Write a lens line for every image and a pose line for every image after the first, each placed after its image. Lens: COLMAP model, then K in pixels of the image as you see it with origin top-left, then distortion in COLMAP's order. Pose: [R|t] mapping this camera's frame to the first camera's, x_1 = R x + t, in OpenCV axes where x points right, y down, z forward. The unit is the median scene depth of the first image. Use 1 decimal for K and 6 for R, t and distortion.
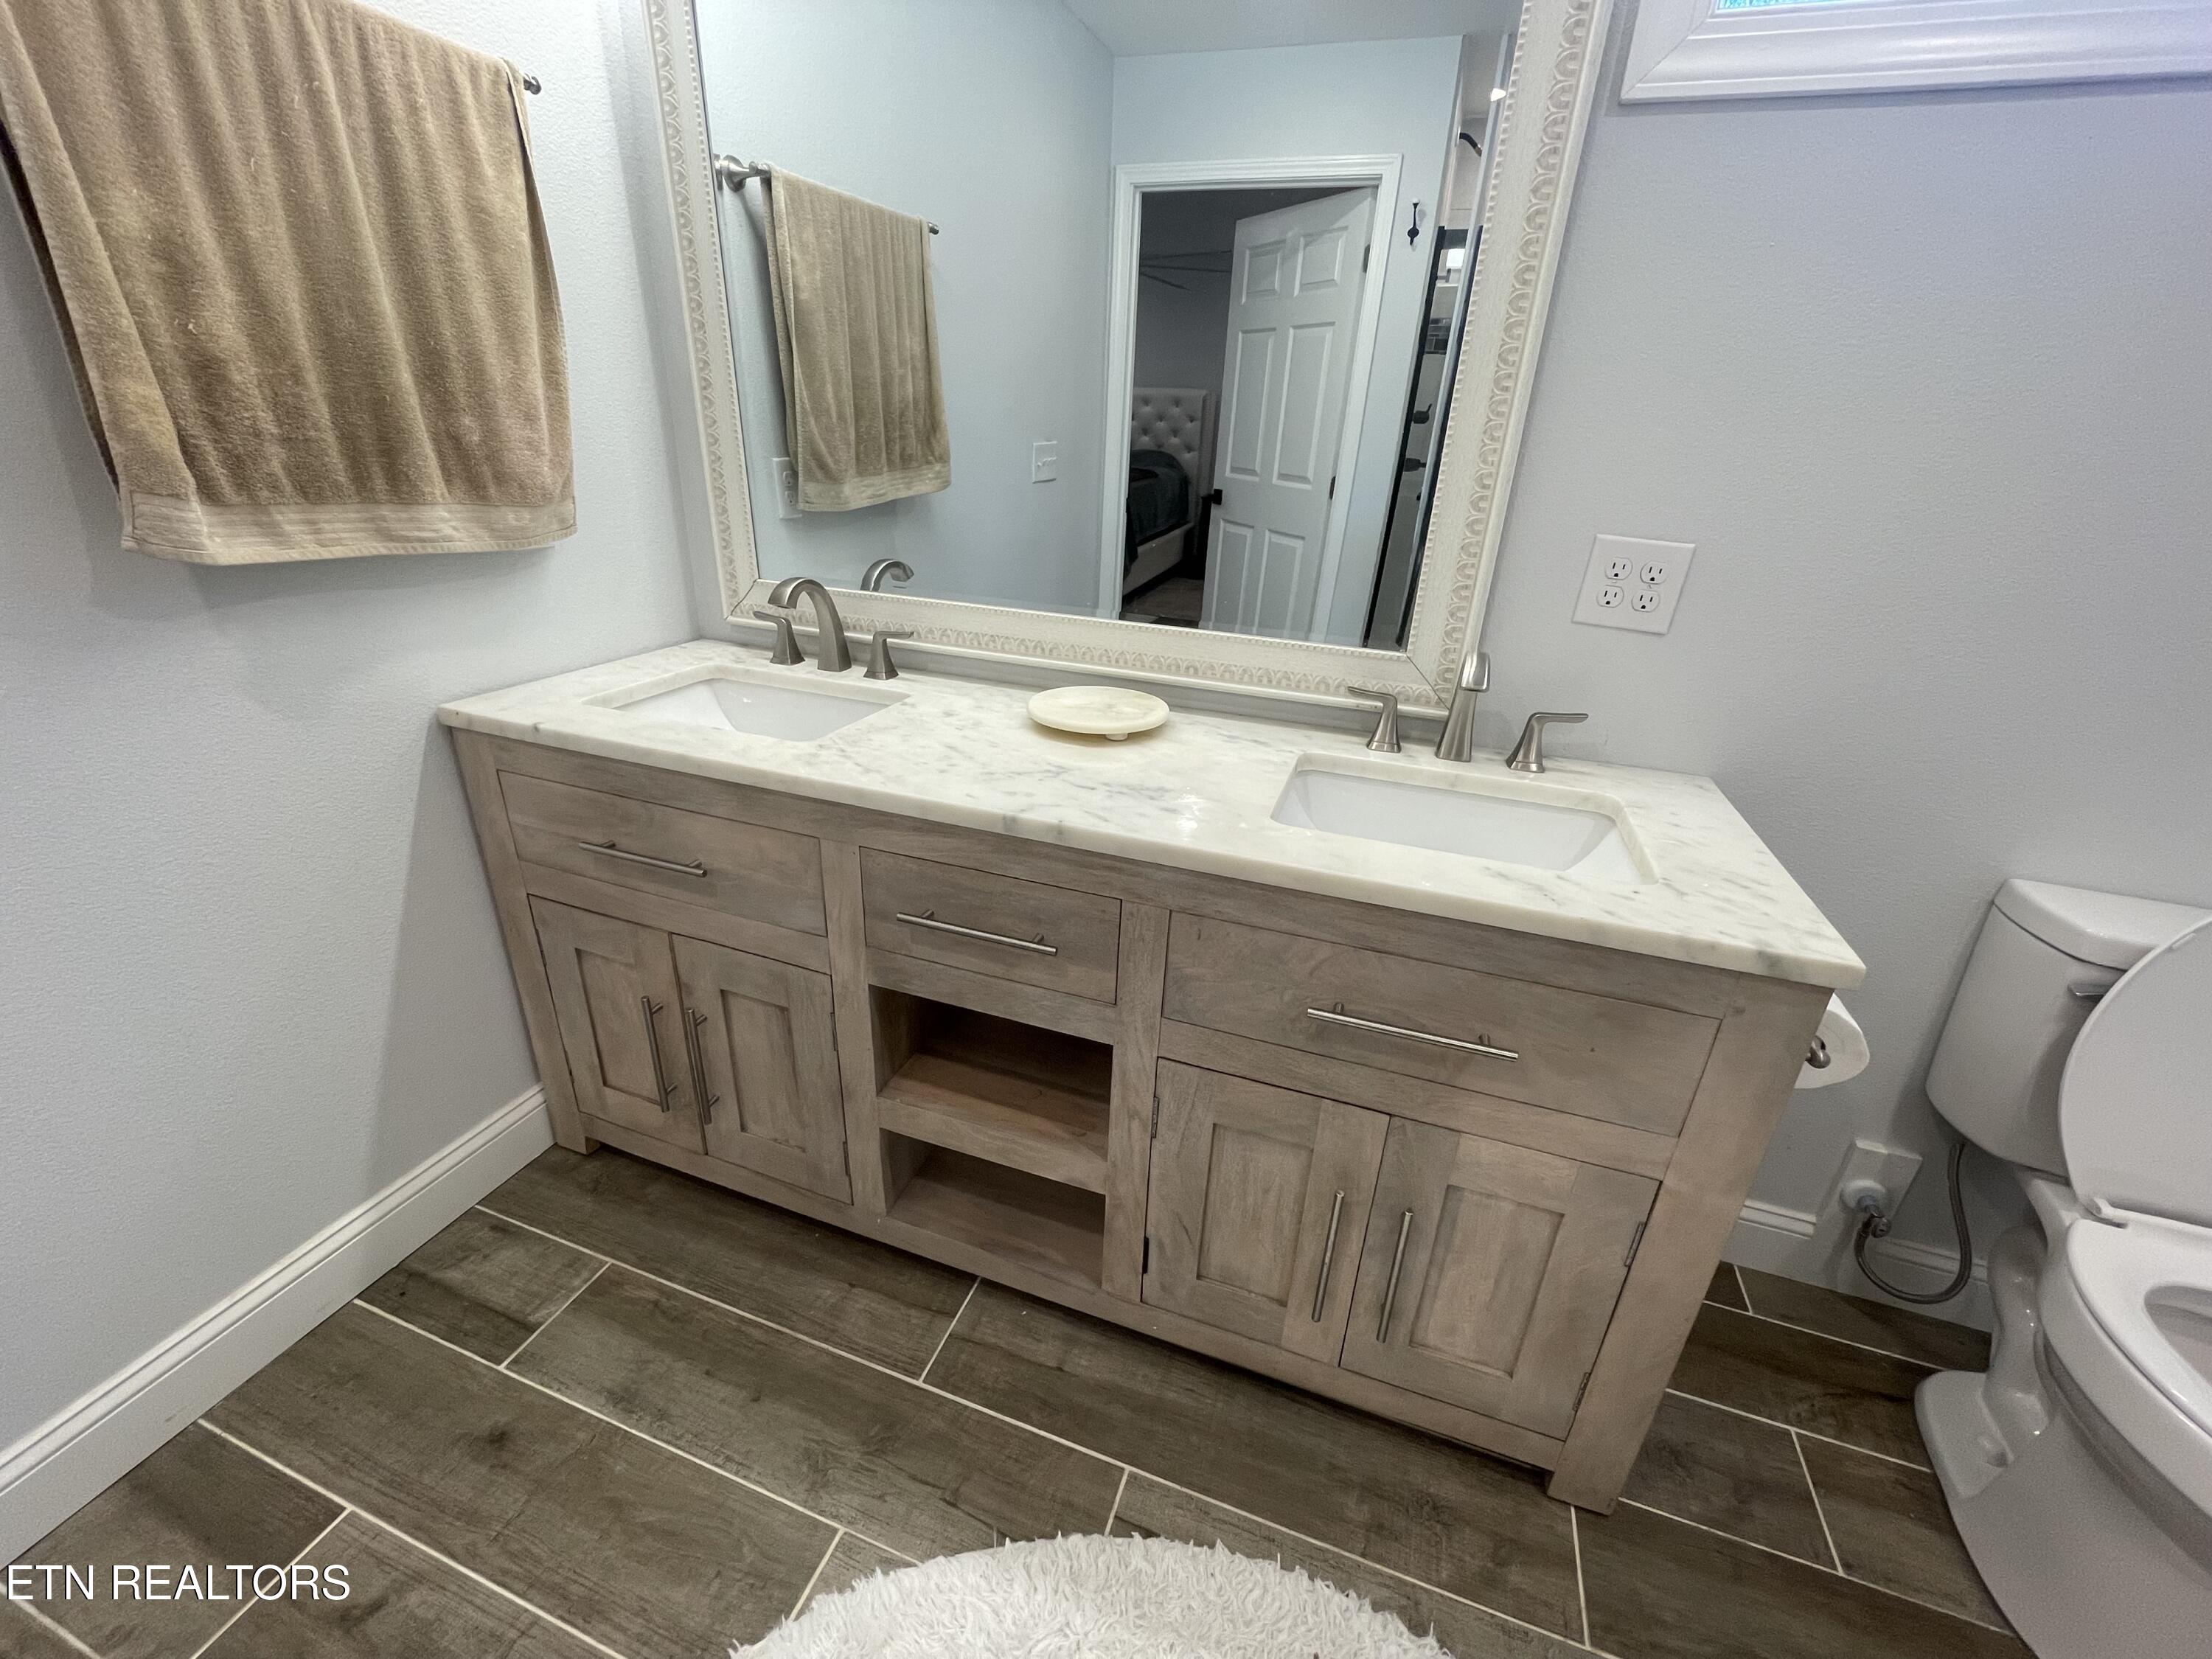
lens RADIAL K [[898.1, 0, 1095.9], [0, 898.1, 822.1], [0, 0, 1]] dist [-0.003024, 0.001080]
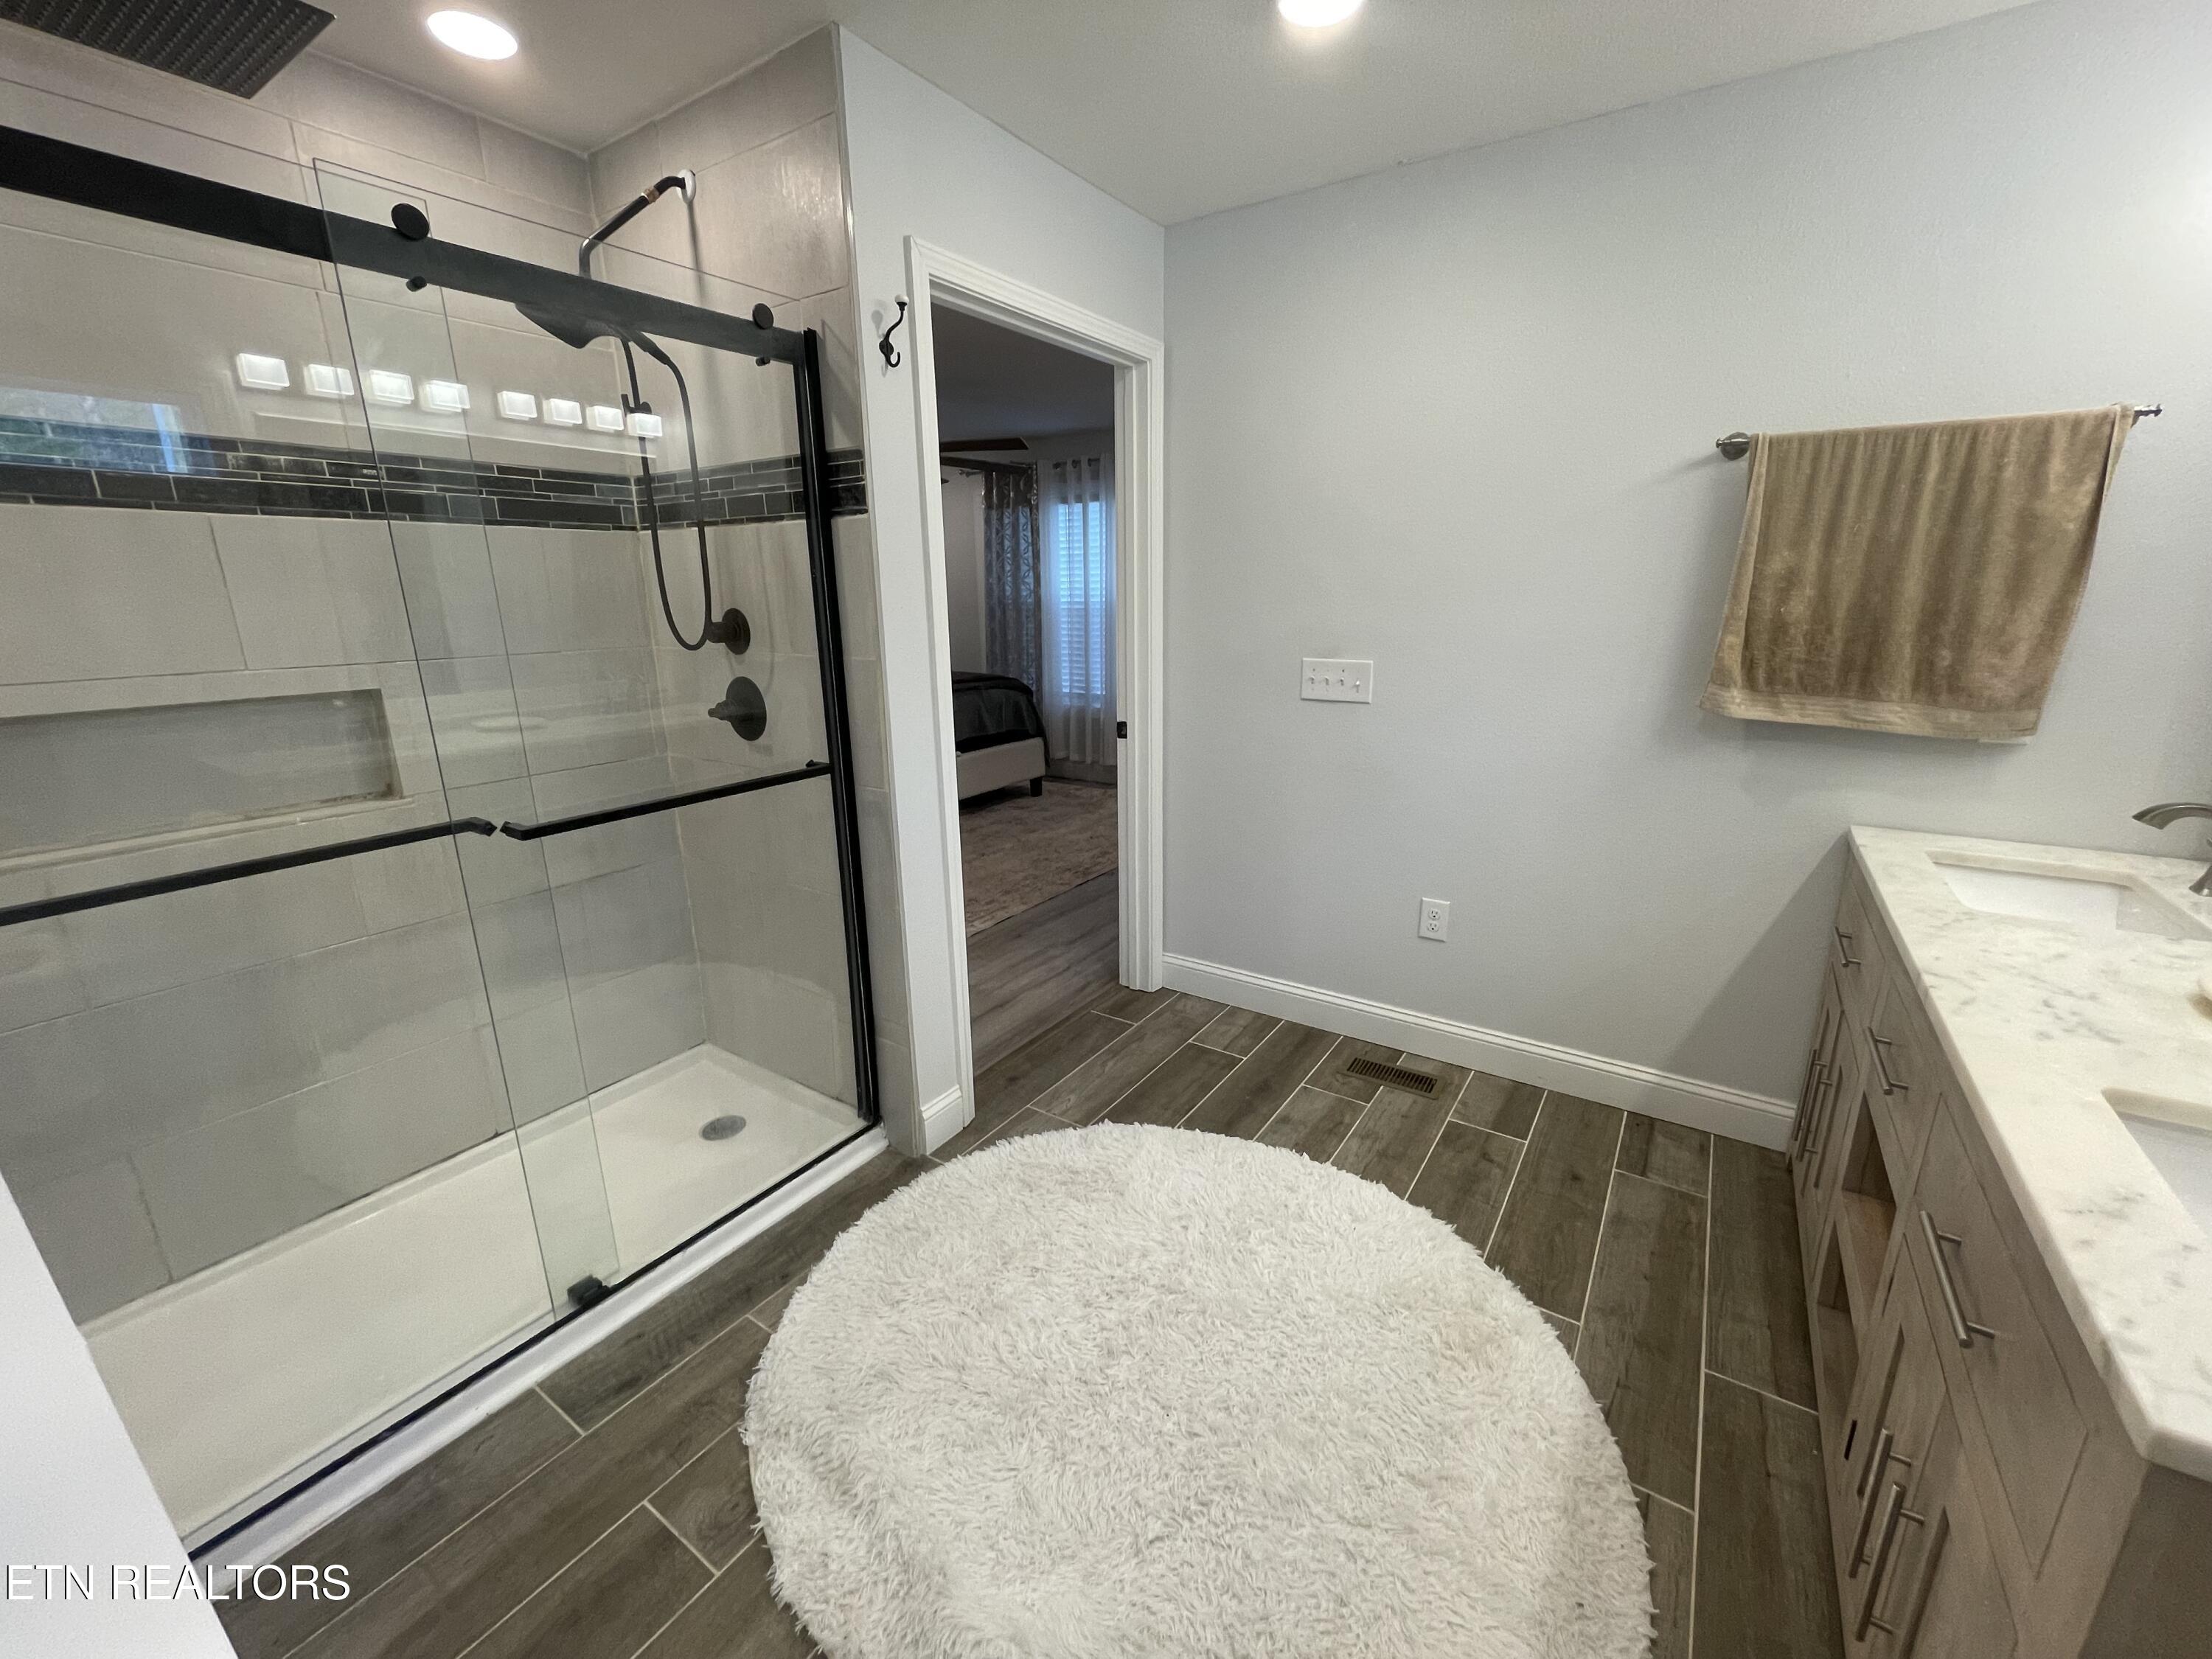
lens RADIAL K [[898.1, 0, 1097.2], [0, 898.1, 823.7], [0, 0, 1]] dist [-0.003024, 0.001080]
pose [[-0.263531, 0.202349, -0.943189, 1.125304], [-0.381463, 0.876197, 0.294559, -0.099730], [0.886023, 0.437417, -0.153716, 0.107180]]
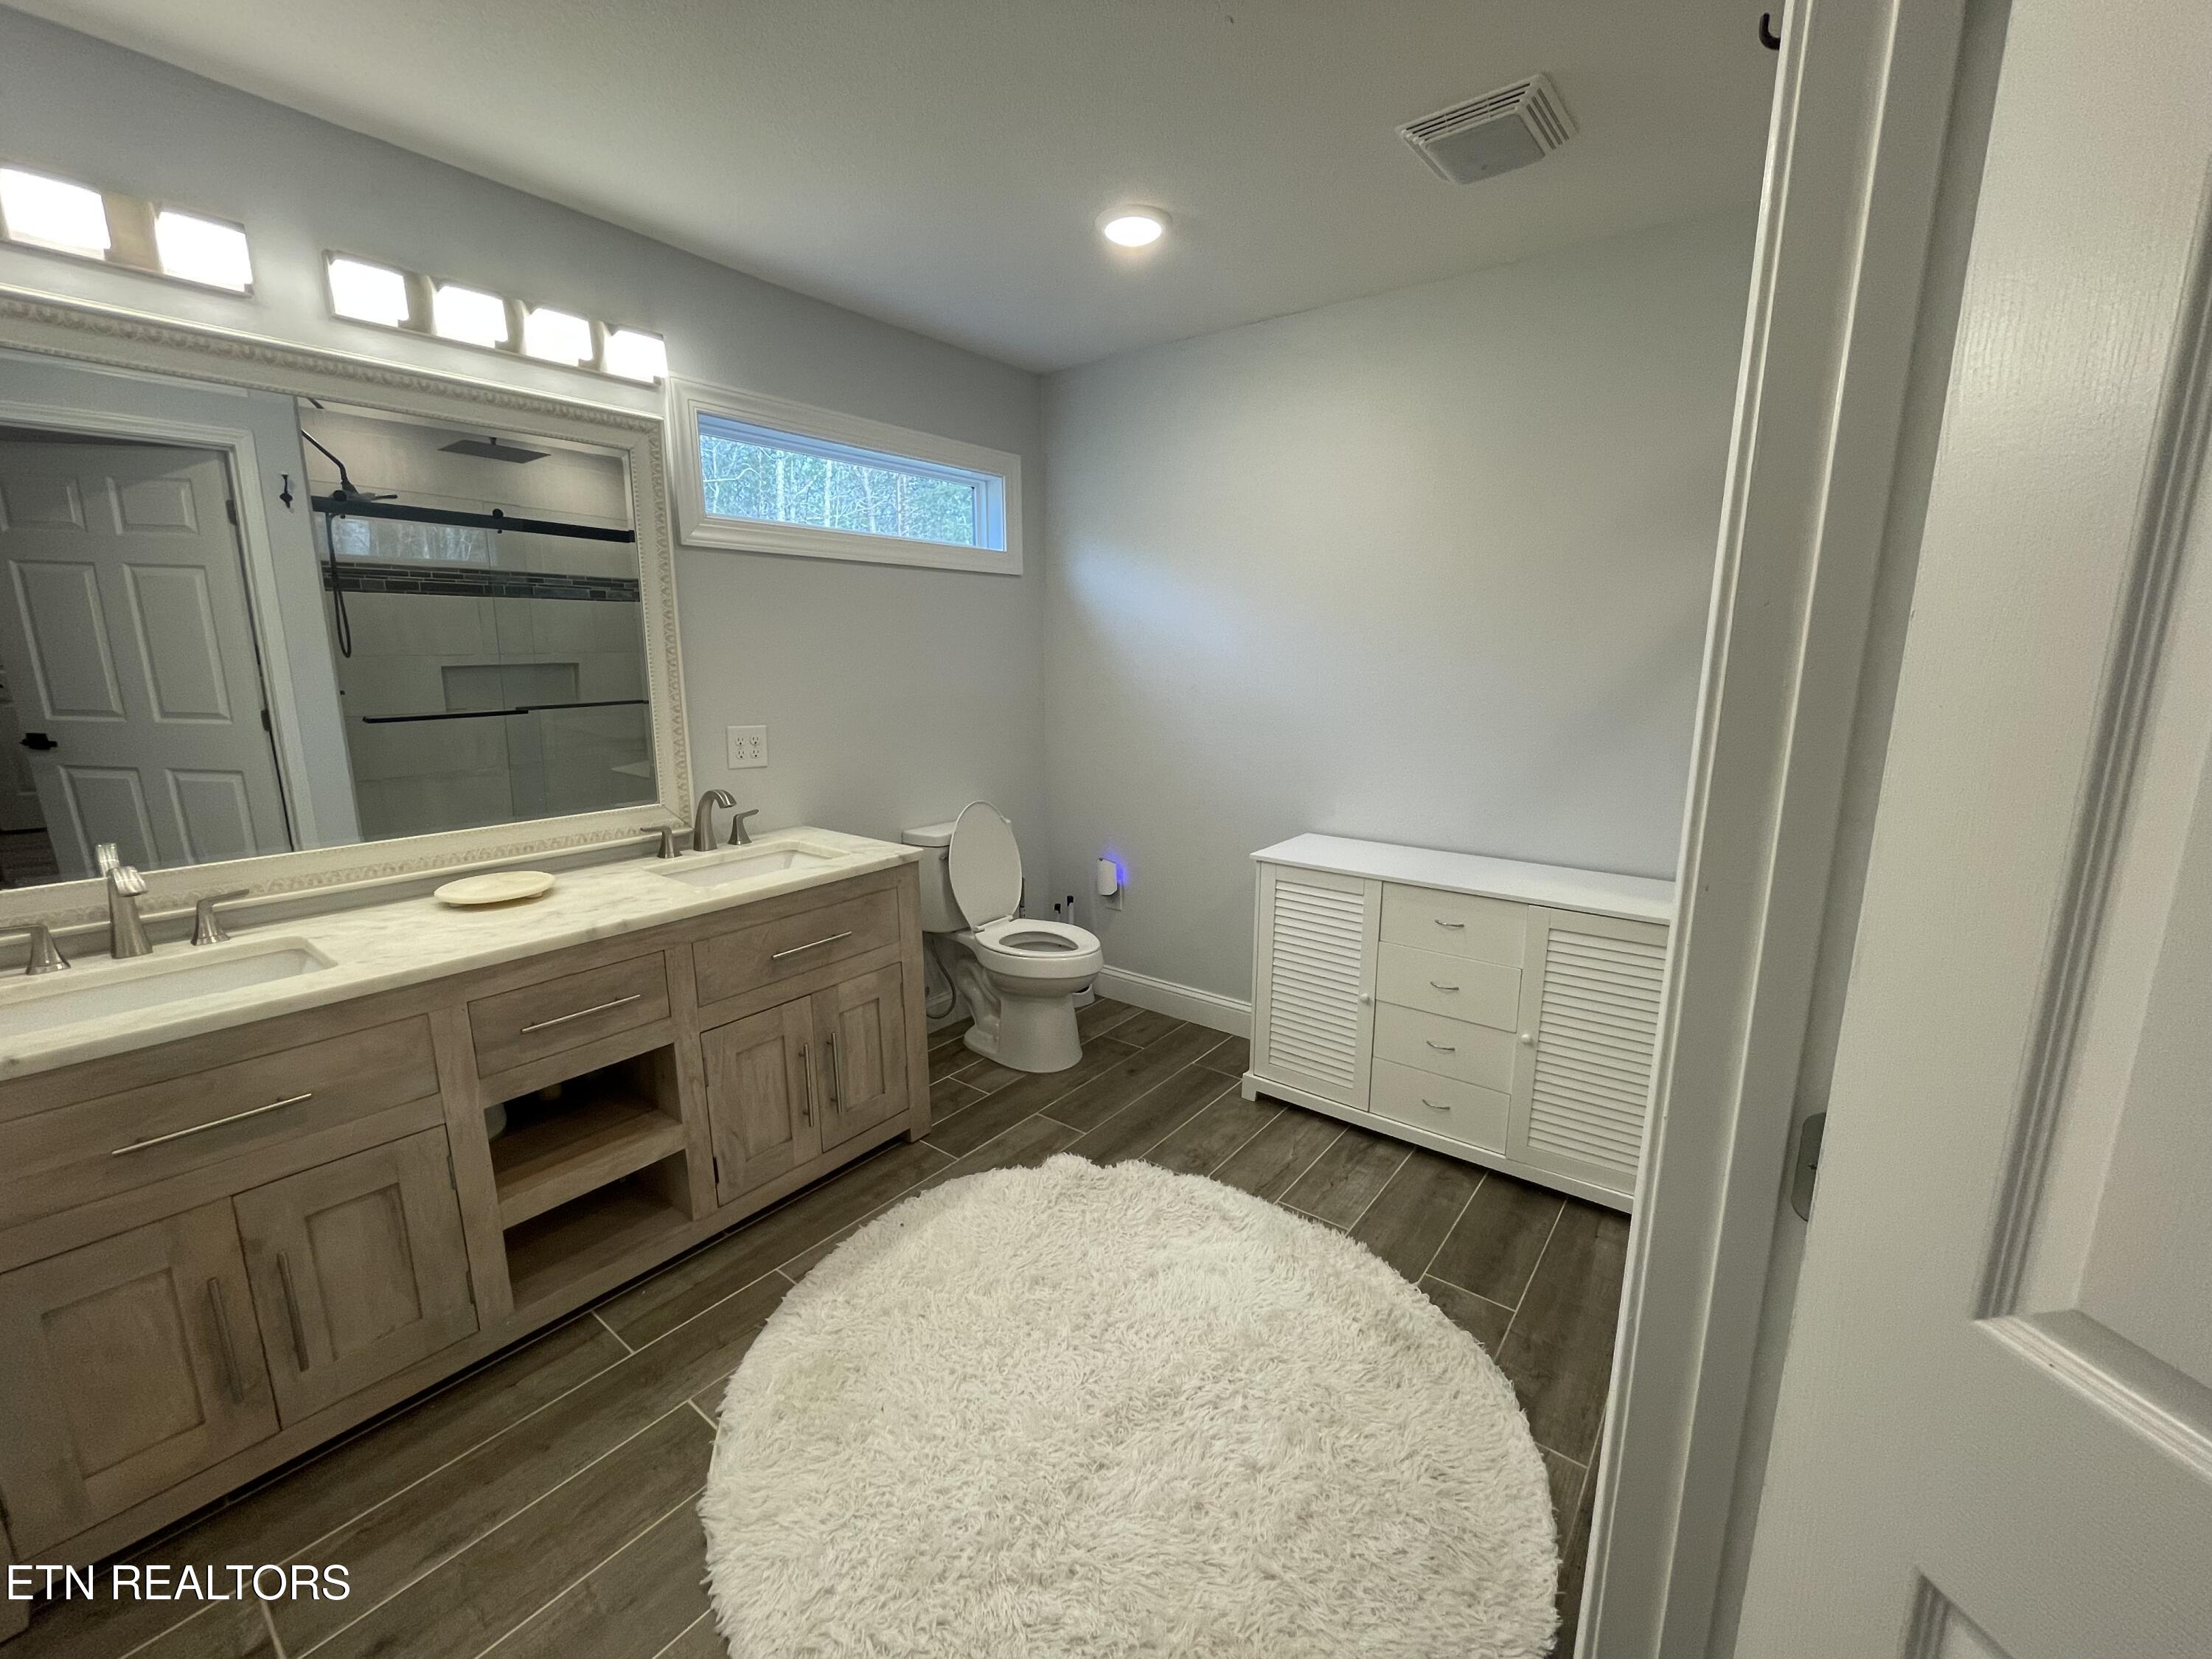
lens RADIAL K [[898.1, 0, 1111.1], [0, 898.1, 822.5], [0, 0, 1]] dist [-0.003024, 0.001080]
pose [[0.314586, -0.229071, 0.921174, -1.124676], [0.388366, 0.916564, 0.095296, 0.025399], [-0.866145, 0.327774, 0.377302, -0.469167]]
